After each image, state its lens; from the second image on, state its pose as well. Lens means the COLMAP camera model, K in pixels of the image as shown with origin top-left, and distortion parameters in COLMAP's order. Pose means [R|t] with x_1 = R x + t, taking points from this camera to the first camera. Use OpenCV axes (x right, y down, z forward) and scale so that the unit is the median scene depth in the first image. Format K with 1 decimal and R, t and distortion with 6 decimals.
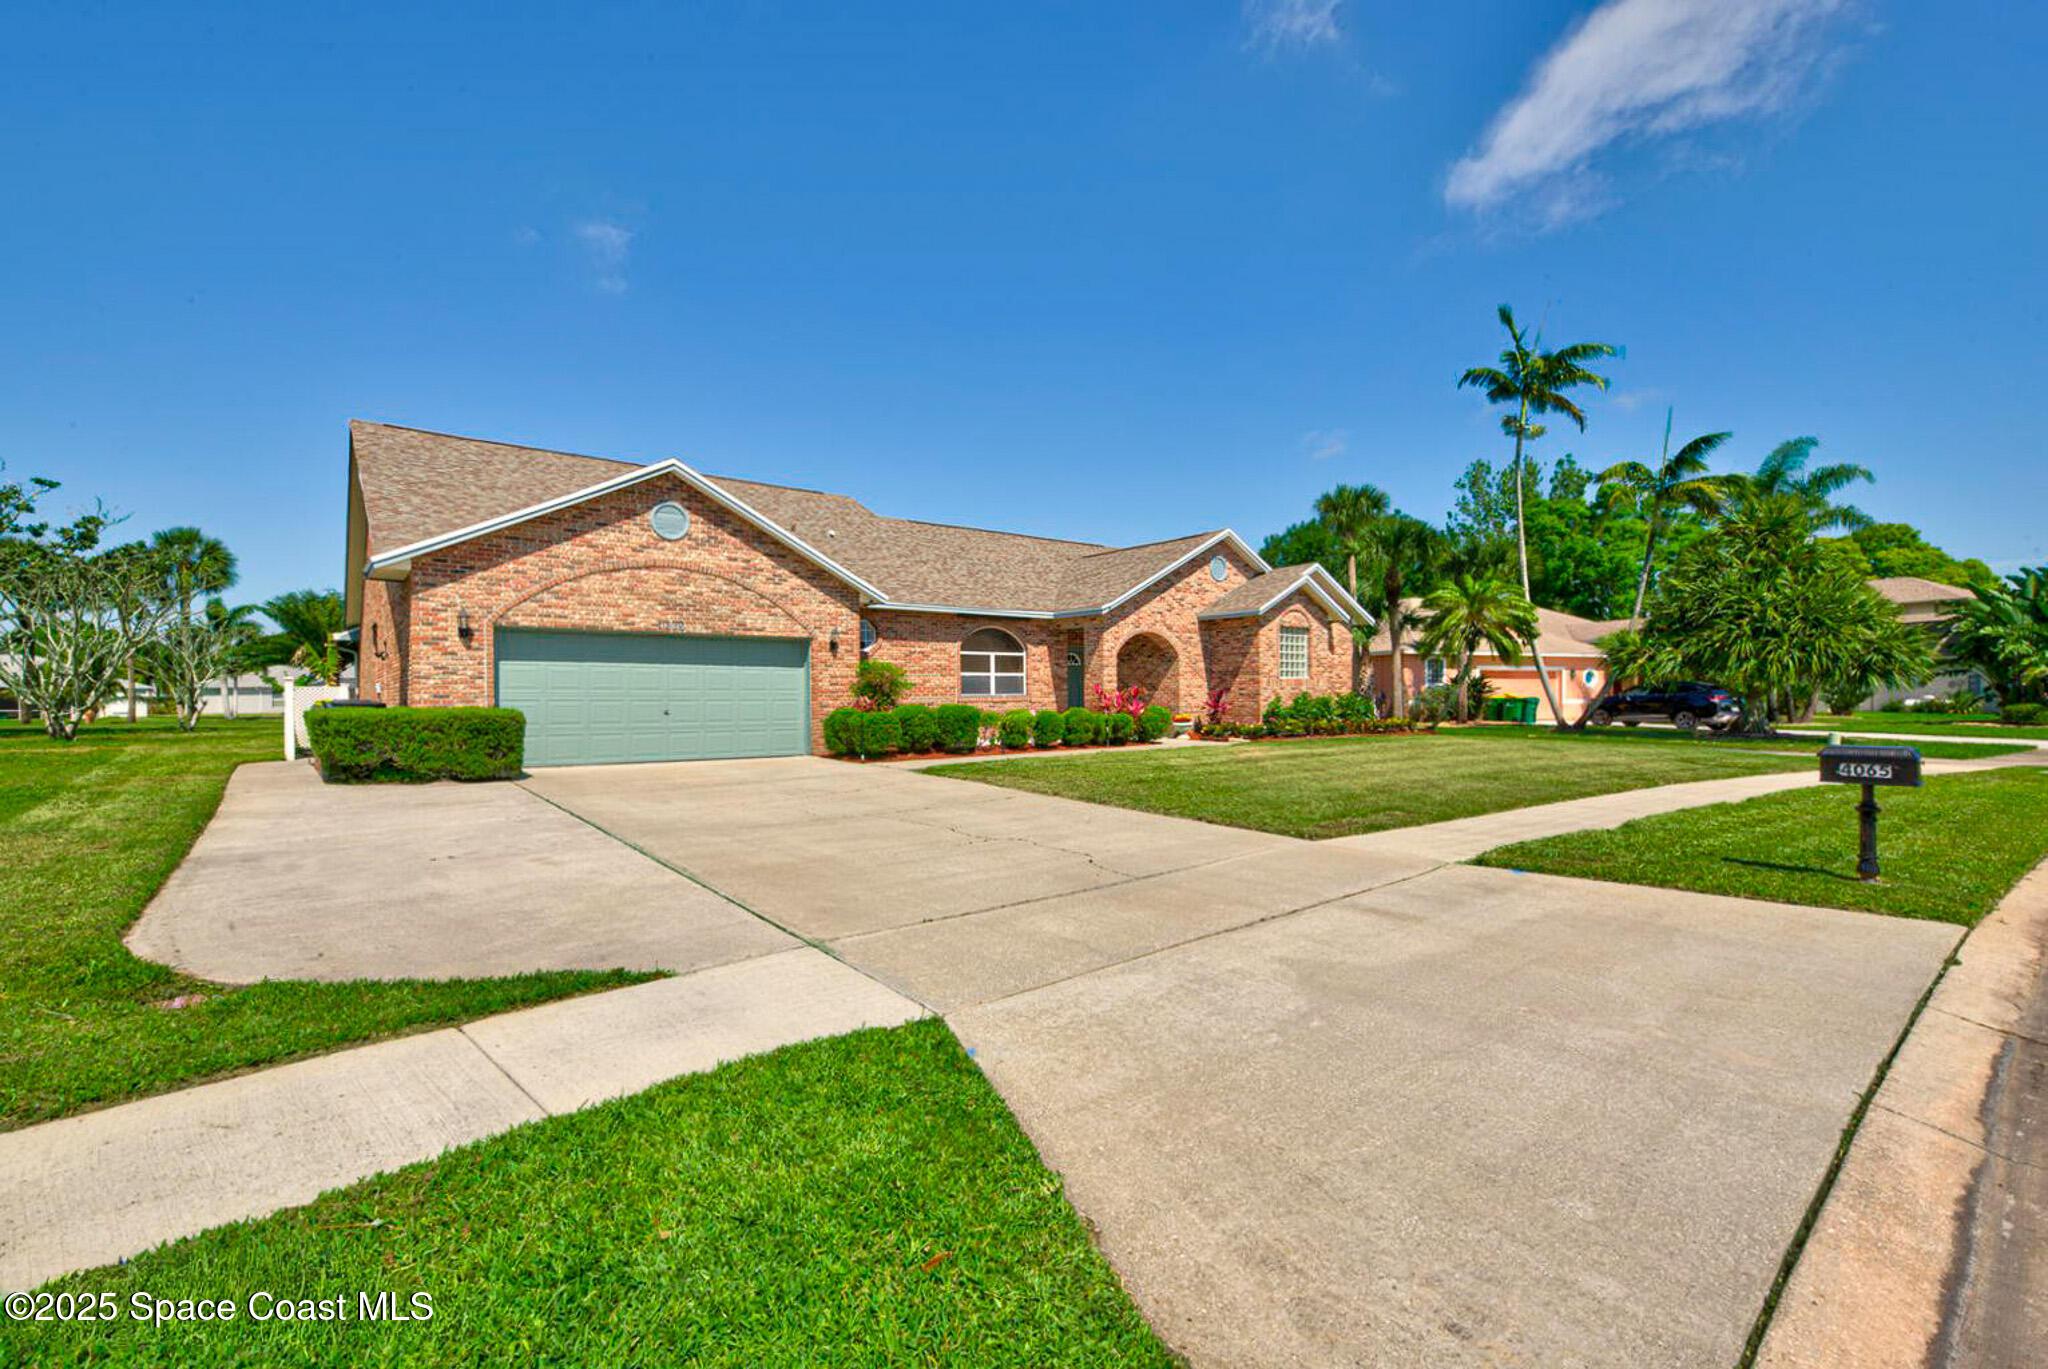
lens RADIAL K [[880.9, 0, 1024.0], [0, 880.9, 684.5], [0, 0, 1]] dist [-0.000159, -0.000003]
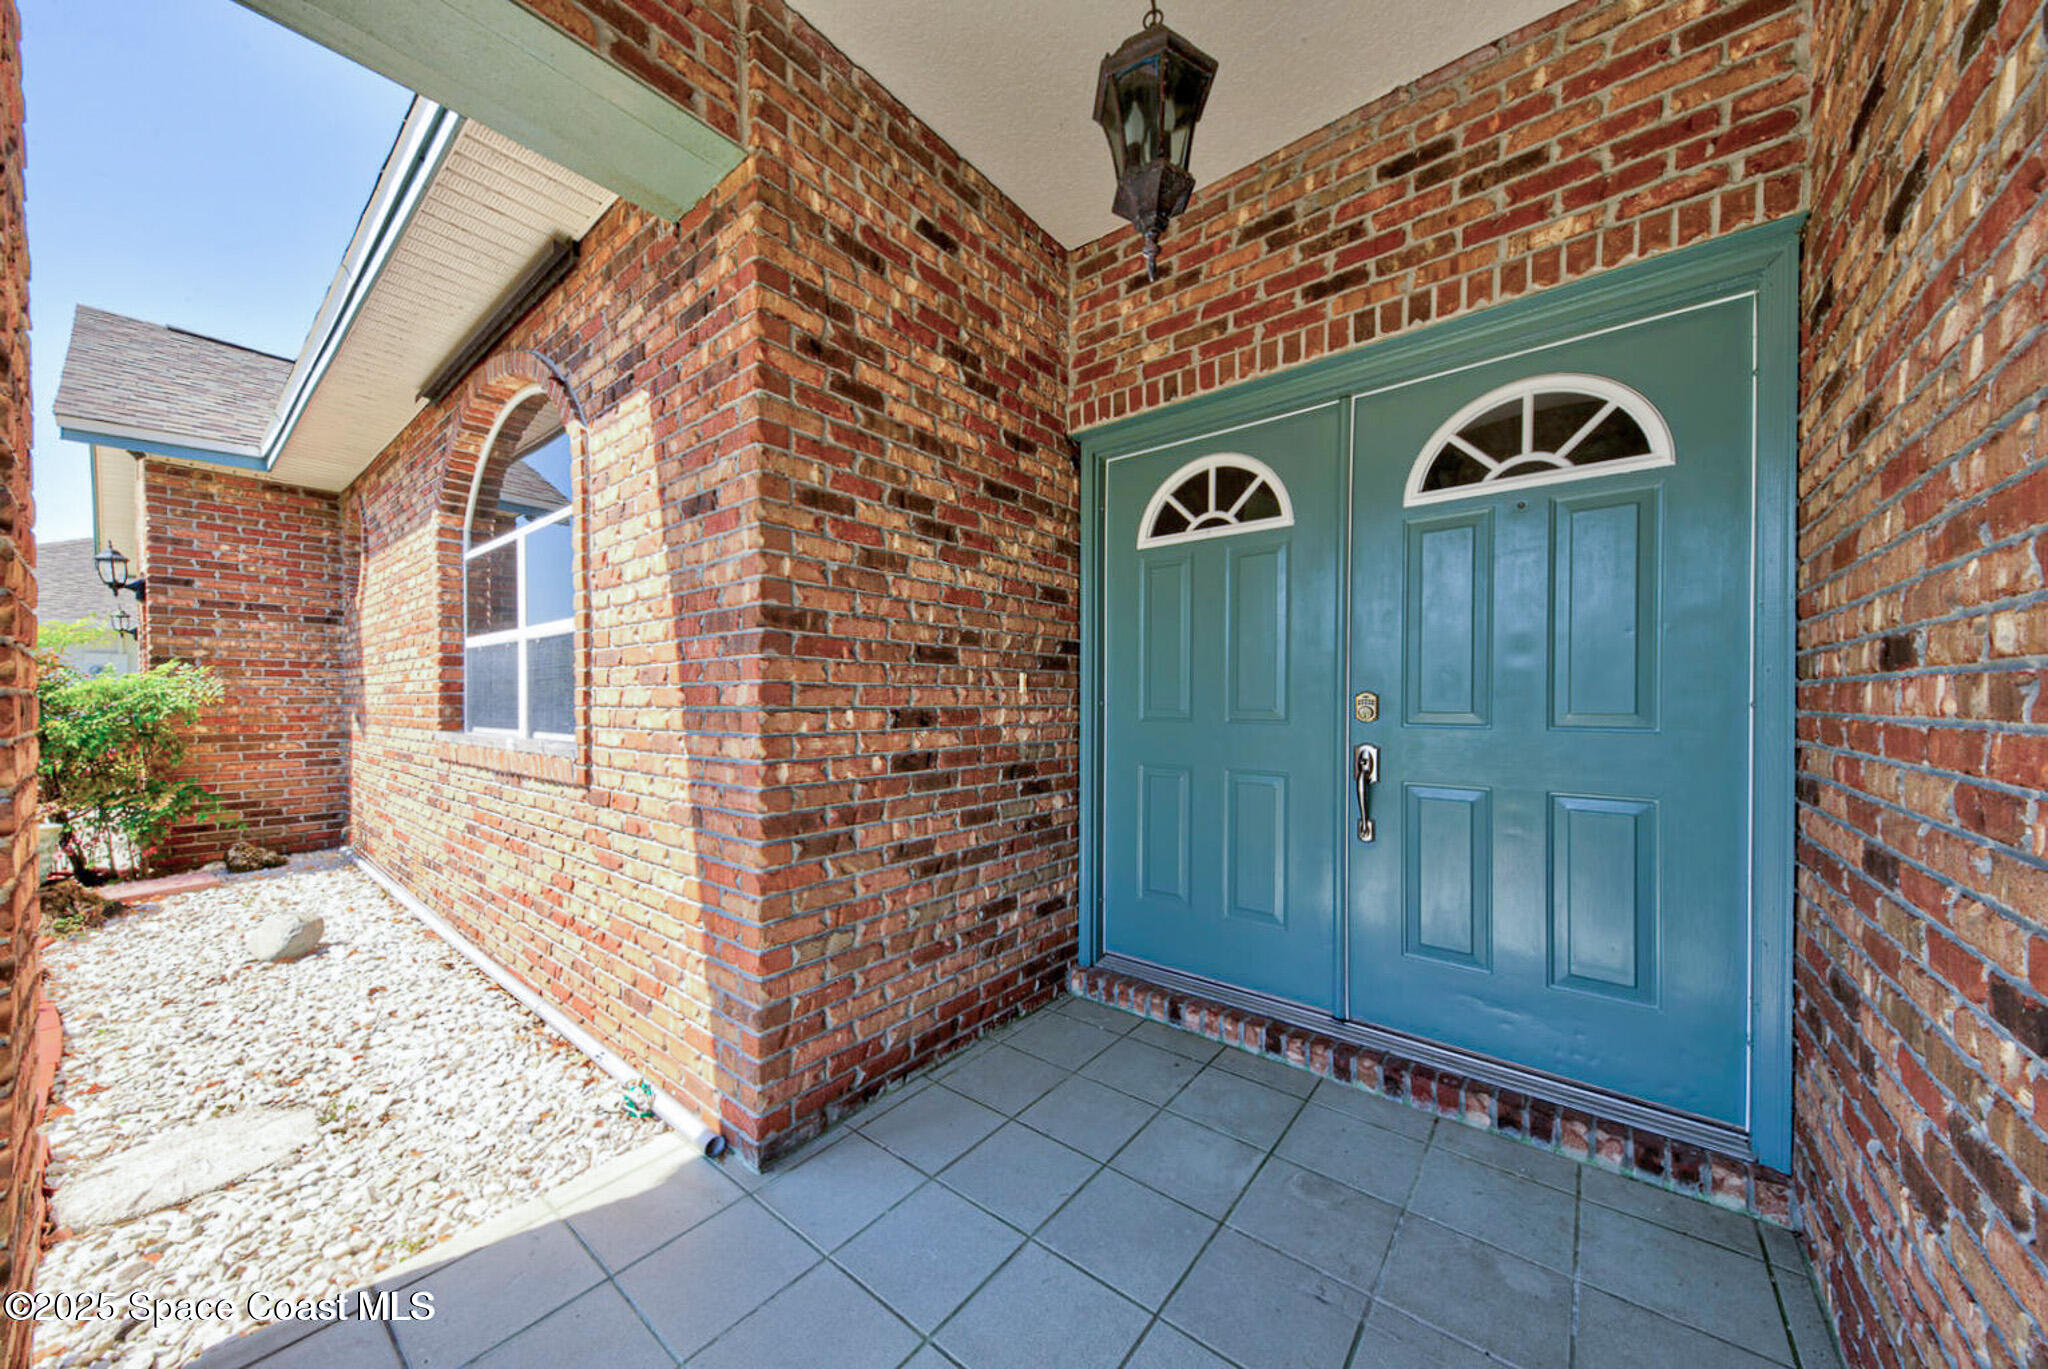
lens RADIAL K [[700.8, 0, 1018.6], [0, 700.8, 702.2], [0, 0, 1]] dist [0.026213, -0.005273]
pose [[0.212393, 0.011804, -0.977113, 0.149345], [0.010394, 0.999843, 0.014338, 0.003169], [0.977129, -0.013202, 0.212237, 1.072257]]
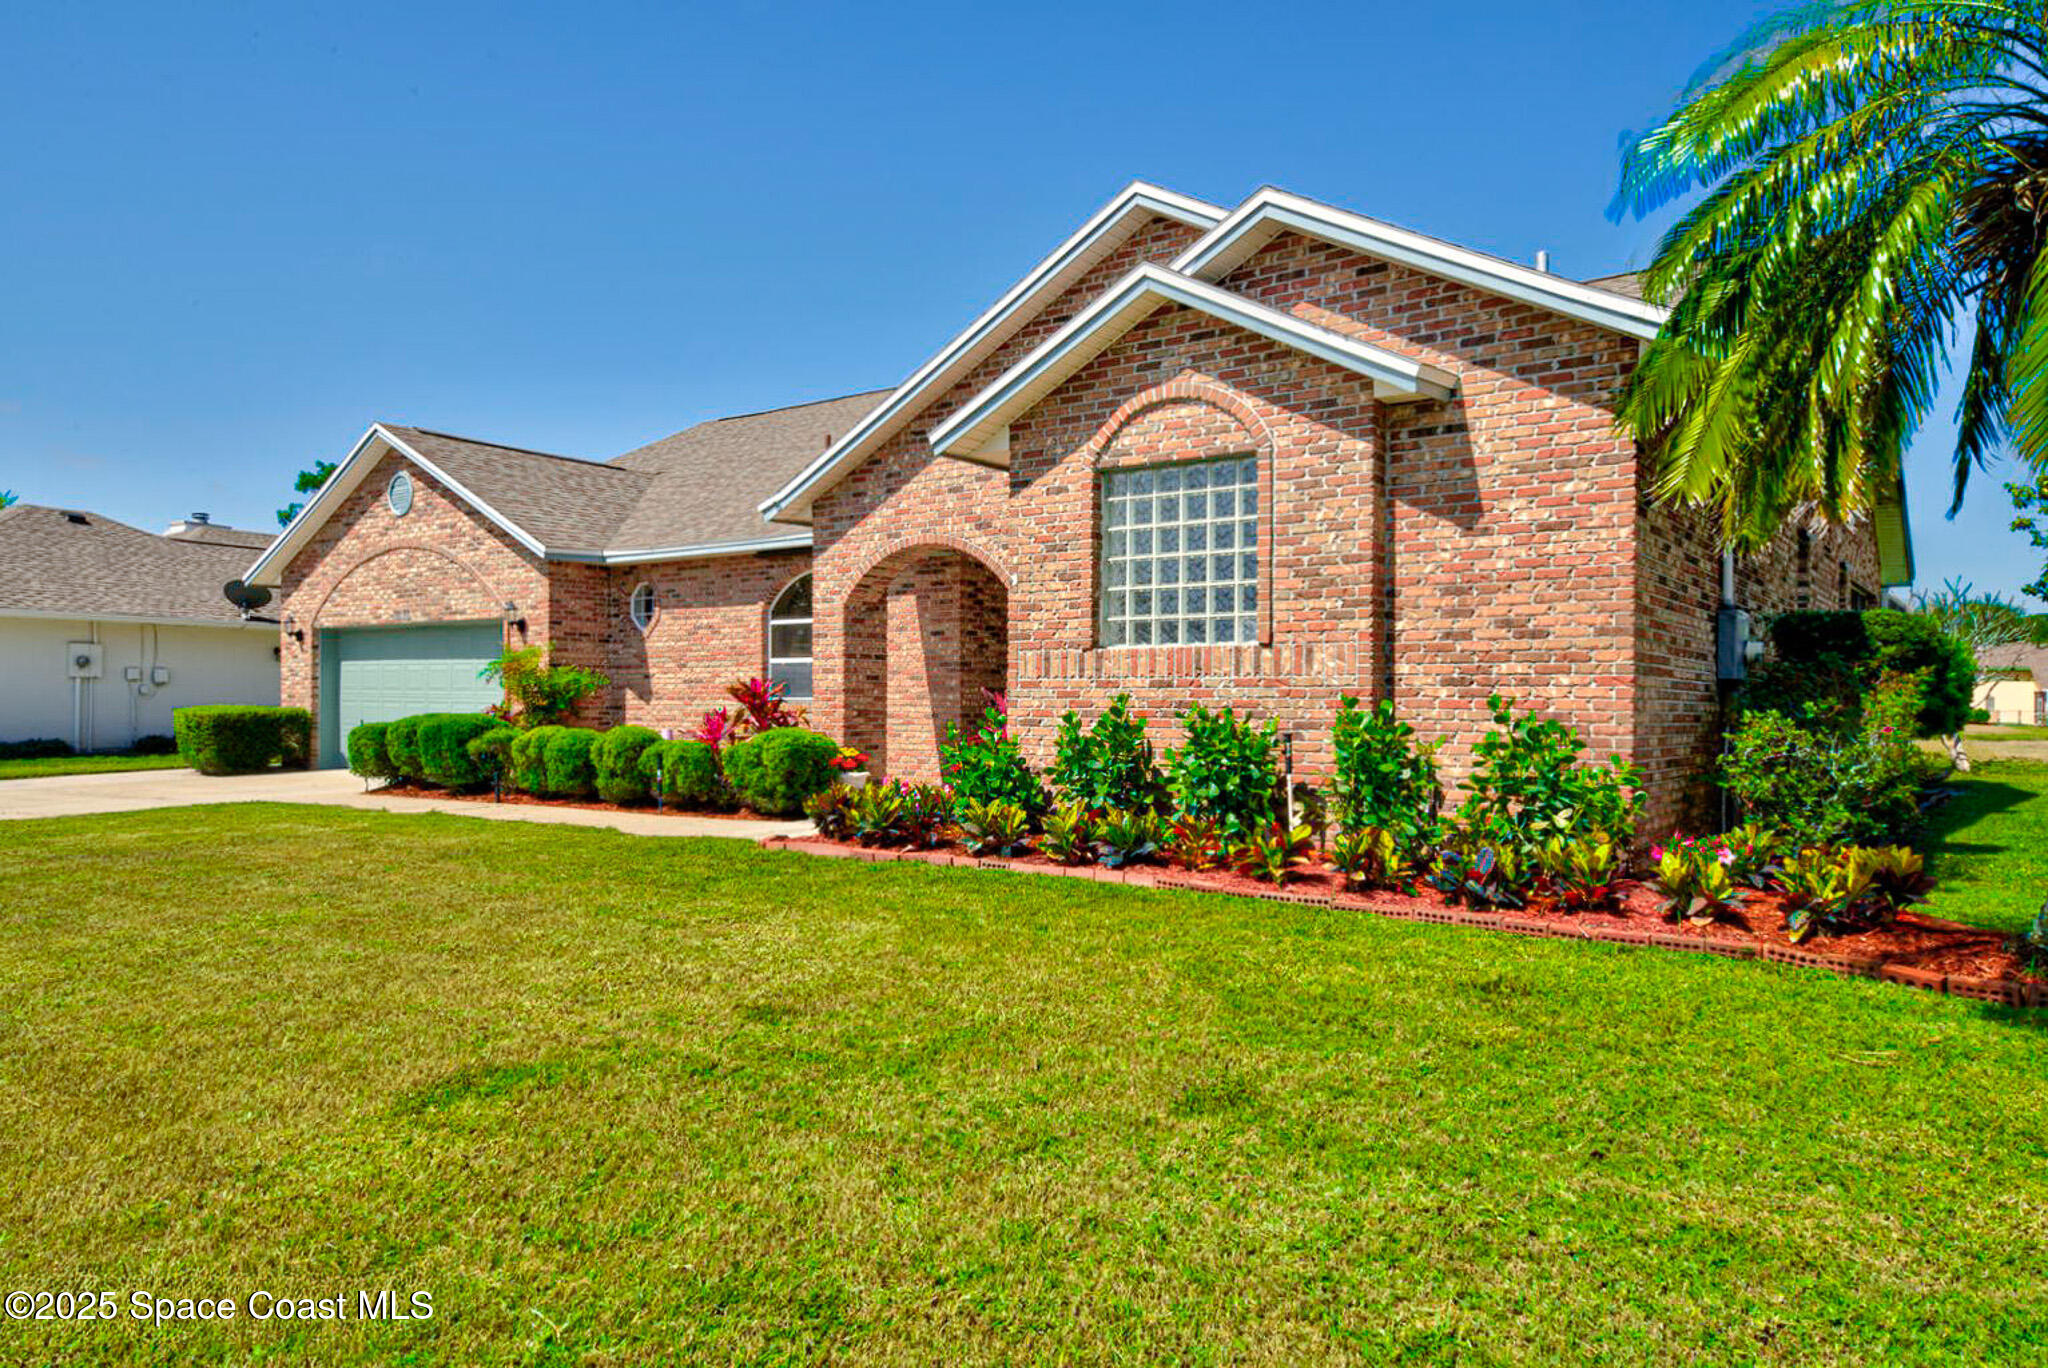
lens RADIAL K [[1304.0, 0, 1024.0], [0, 1304.0, 684.0], [0, 0, 1]] dist [0.046610, 0.002043]
pose [[0.267405, -0.001750, -0.963583, 0.734461], [0.009485, 0.999955, 0.000817, 0.003412], [0.963538, -0.009358, 0.267410, 0.905473]]
